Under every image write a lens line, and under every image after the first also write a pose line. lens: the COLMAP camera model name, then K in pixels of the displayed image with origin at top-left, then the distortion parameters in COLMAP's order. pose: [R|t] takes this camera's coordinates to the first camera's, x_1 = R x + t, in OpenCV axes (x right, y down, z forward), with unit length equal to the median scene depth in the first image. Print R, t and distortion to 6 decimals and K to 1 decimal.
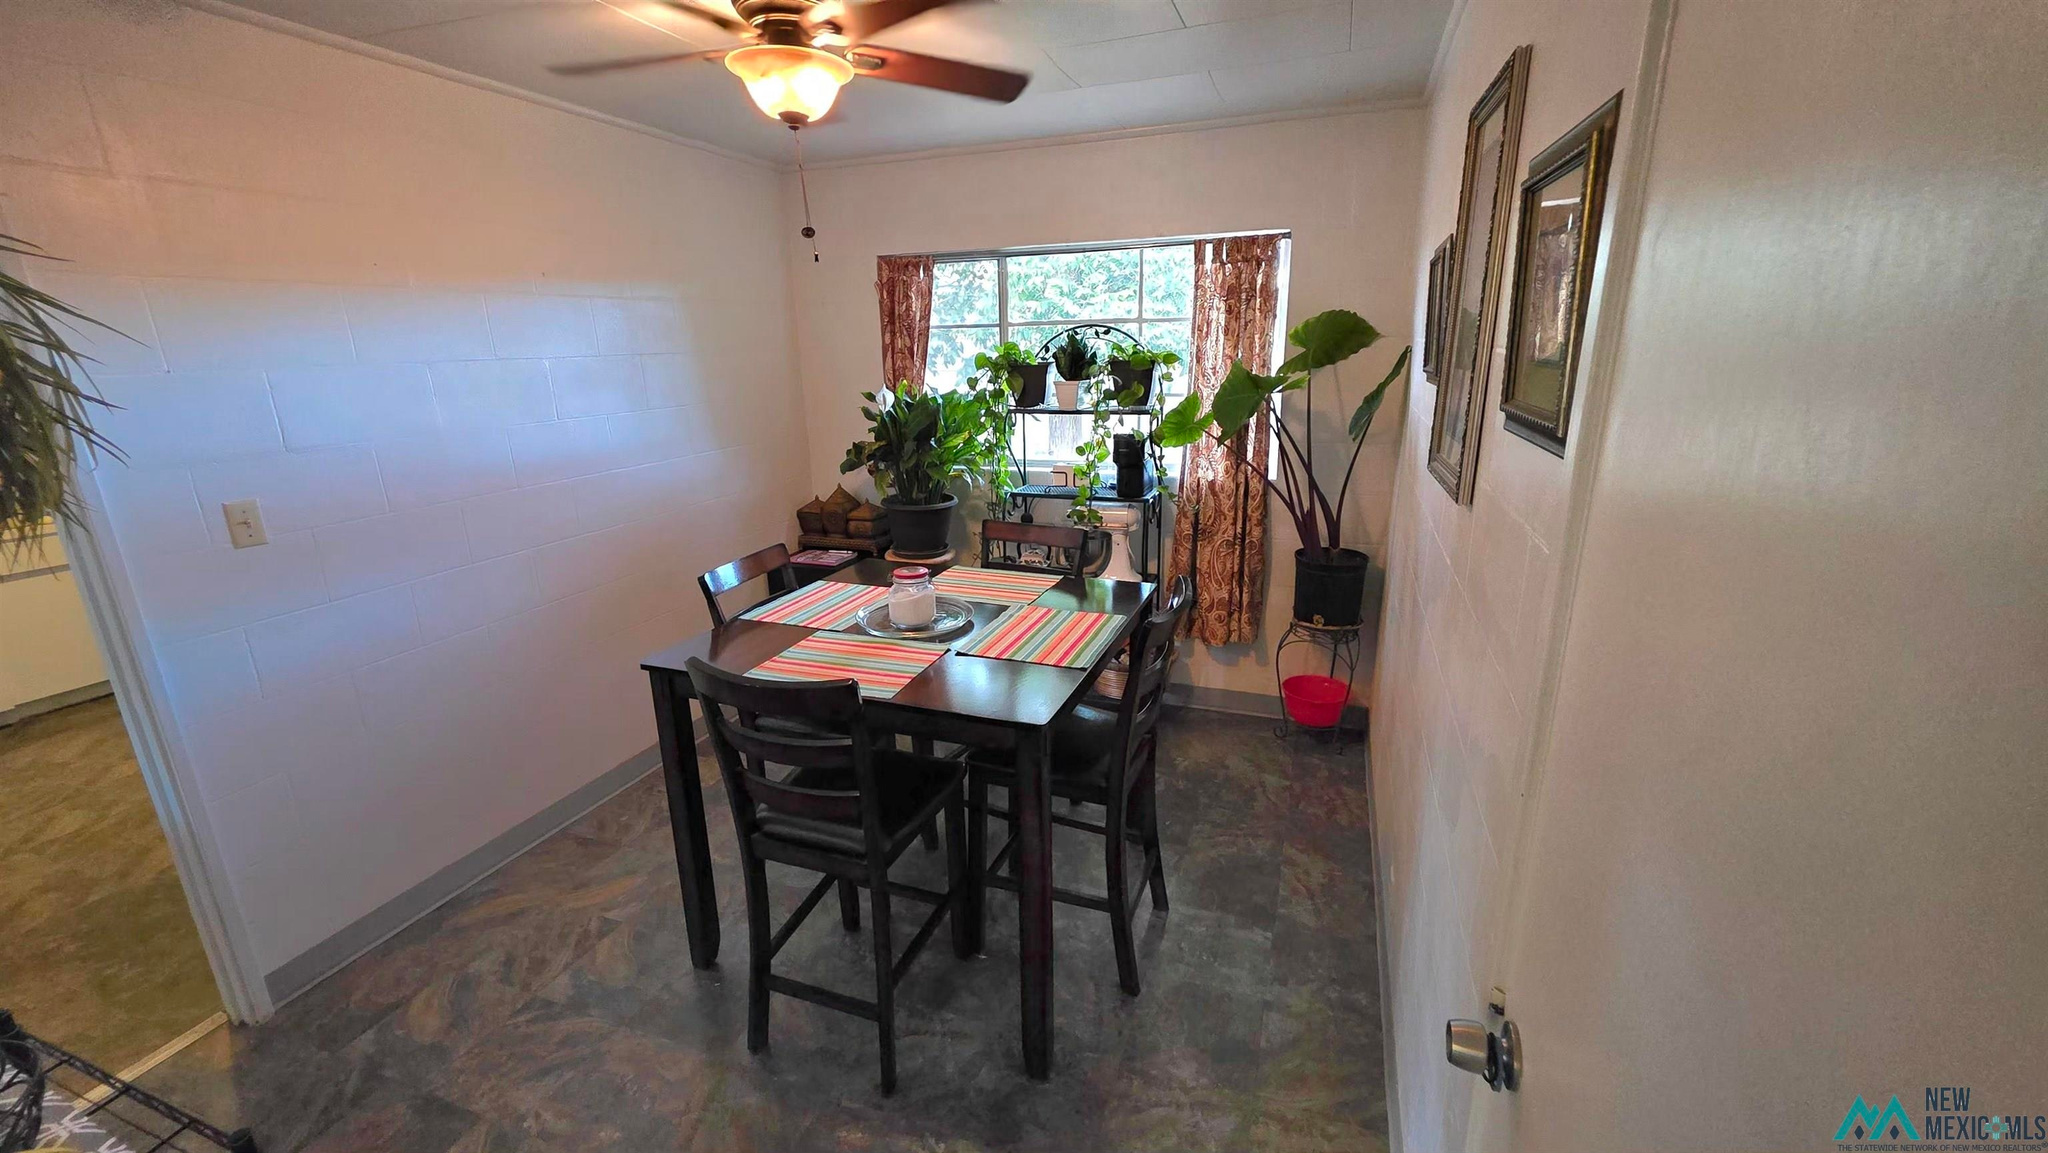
lens RADIAL K [[822.7, 0, 1024.0], [0, 822.7, 576.5], [0, 0, 1]] dist [0.000057, -0.000004]
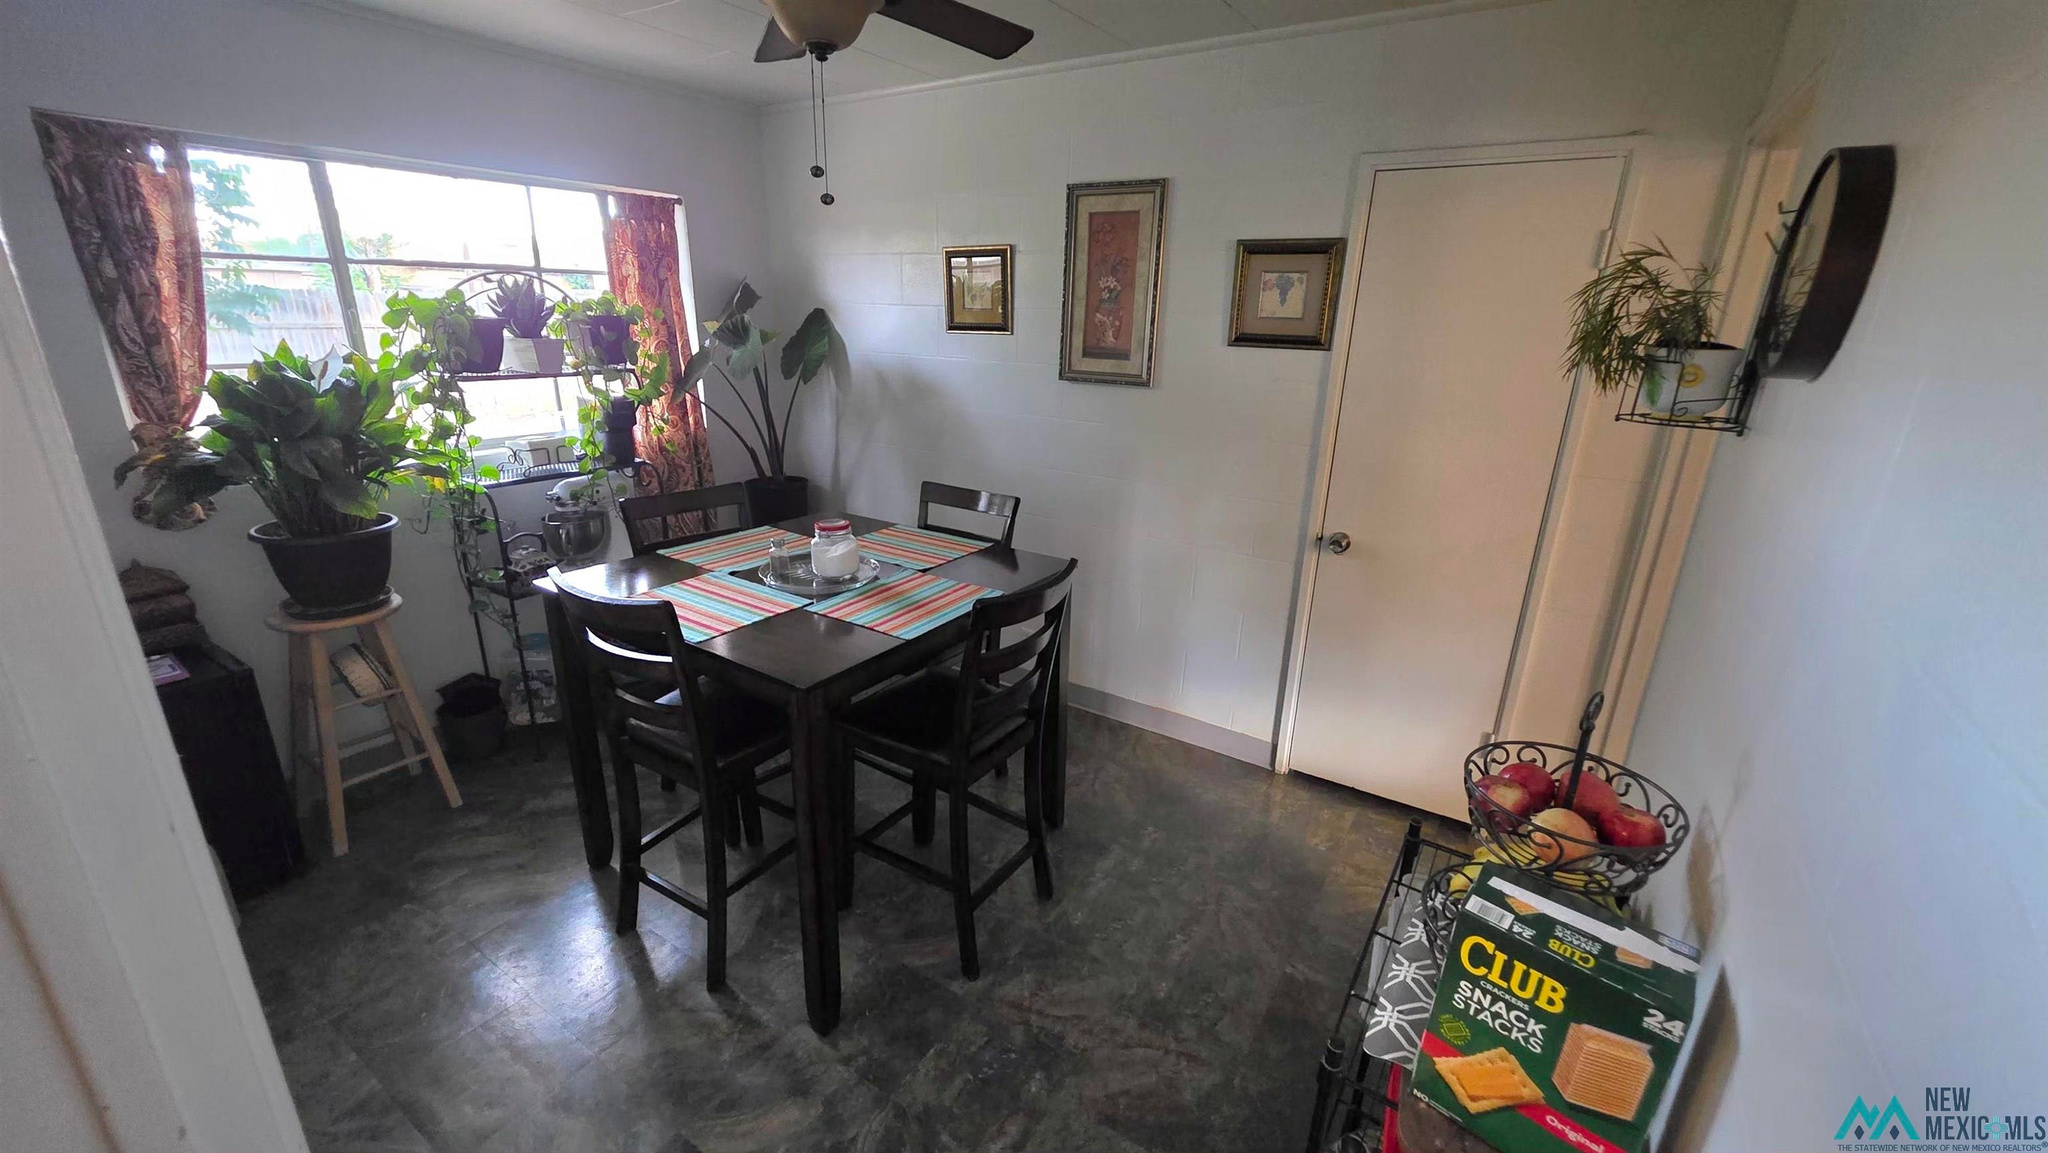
lens RADIAL K [[822.7, 0, 1024.0], [0, 822.7, 576.5], [0, 0, 1]] dist [0.000057, -0.000004]
pose [[0.212615, -0.276721, 0.937134, -0.718665], [0.240050, 0.944463, 0.224423, -0.078665], [-0.947191, 0.177243, 0.267234, 0.354729]]
